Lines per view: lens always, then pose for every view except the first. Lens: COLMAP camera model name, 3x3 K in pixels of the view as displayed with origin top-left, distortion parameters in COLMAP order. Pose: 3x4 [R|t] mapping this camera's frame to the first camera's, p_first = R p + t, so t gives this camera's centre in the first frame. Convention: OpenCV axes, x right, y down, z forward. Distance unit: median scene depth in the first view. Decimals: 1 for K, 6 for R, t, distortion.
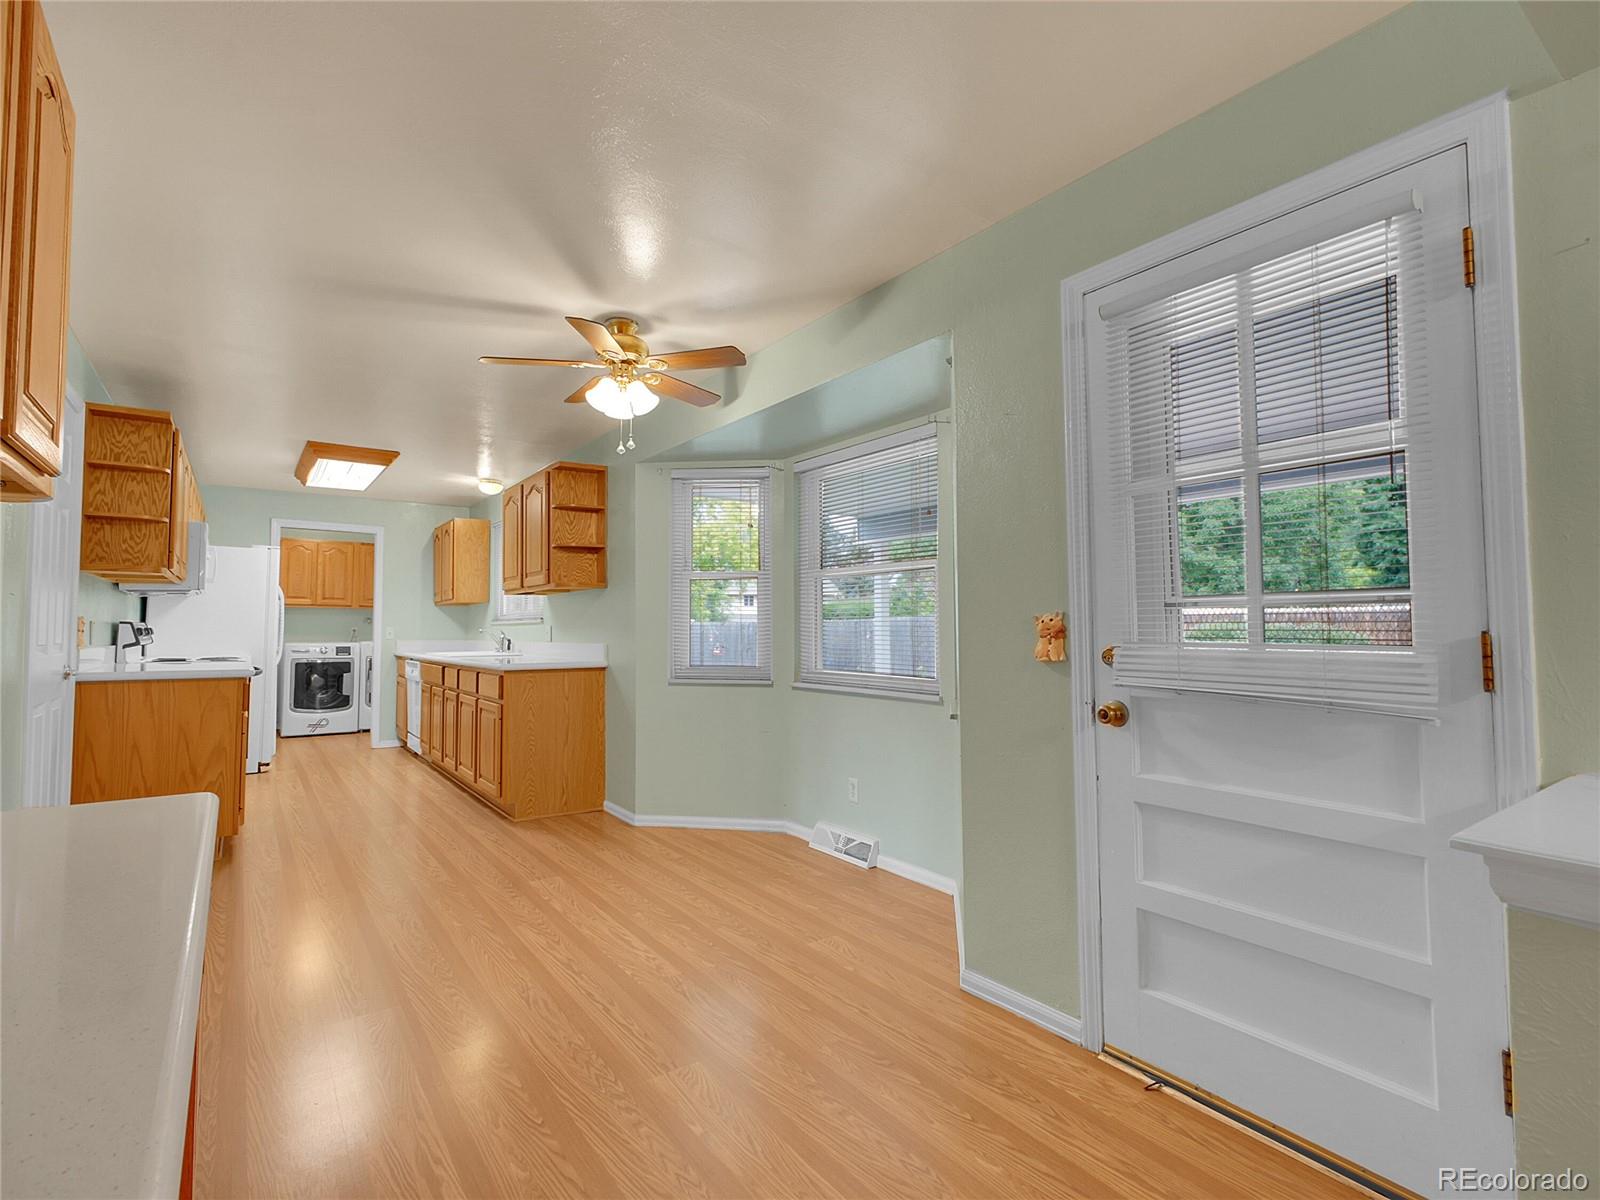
lens RADIAL K [[773.0, 0, 799.4], [0, 773.0, 604.3], [0, 0, 1]] dist [0.005736, 0.000382]
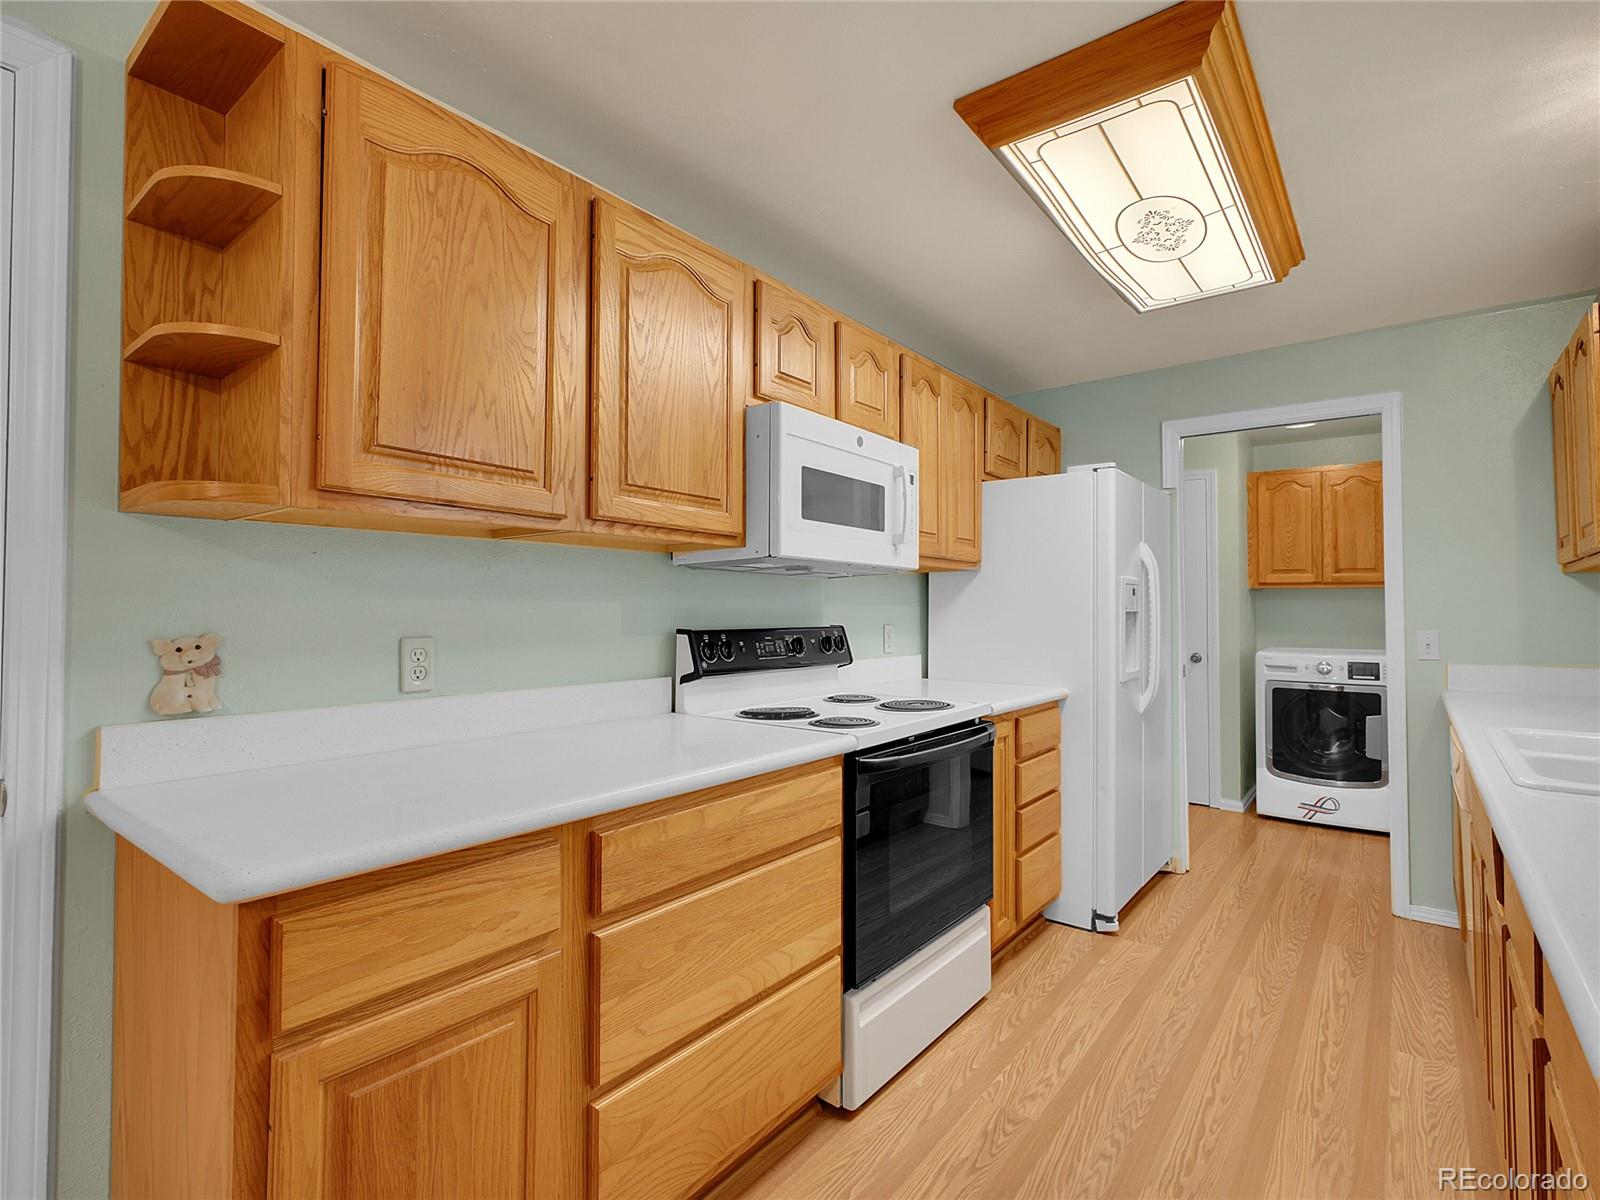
lens RADIAL K [[773.0, 0, 801.8], [0, 773.0, 602.1], [0, 0, 1]] dist [0.005736, 0.000382]
pose [[0.281948, -0.016482, -0.959288, -0.242428], [0.033769, 0.999403, -0.007246, 0.007365], [0.958835, -0.030352, 0.282336, 0.599613]]
